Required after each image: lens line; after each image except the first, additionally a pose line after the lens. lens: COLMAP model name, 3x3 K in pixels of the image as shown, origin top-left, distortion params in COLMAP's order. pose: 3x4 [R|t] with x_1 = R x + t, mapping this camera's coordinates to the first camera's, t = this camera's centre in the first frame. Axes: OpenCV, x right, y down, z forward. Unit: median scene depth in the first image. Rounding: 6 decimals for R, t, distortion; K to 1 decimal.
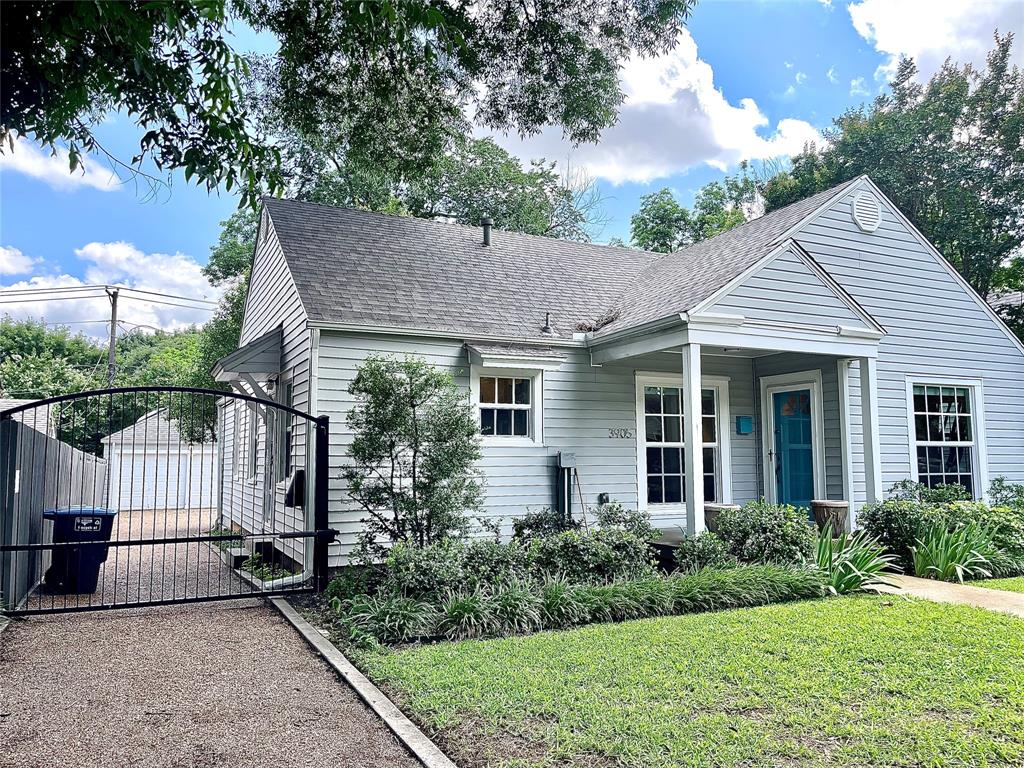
lens RADIAL K [[753.1, 0, 511.3], [0, 753.1, 386.1], [0, 0, 1]] dist [0.036389, 0.003363]
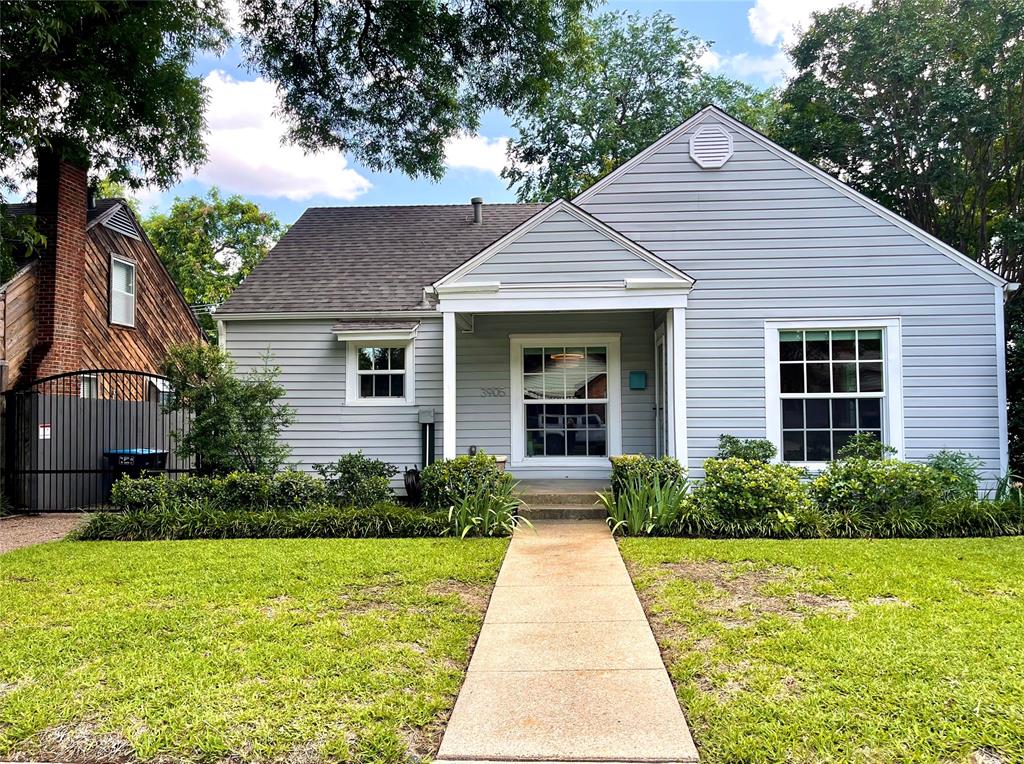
lens RADIAL K [[753.1, 0, 513.2], [0, 753.1, 381.5], [0, 0, 1]] dist [0.036389, 0.003363]
pose [[0.866066, -0.026469, -0.499229, 0.706381], [0.056112, 0.997434, 0.044461, 0.000155], [0.496771, -0.066519, 0.865329, 0.069450]]
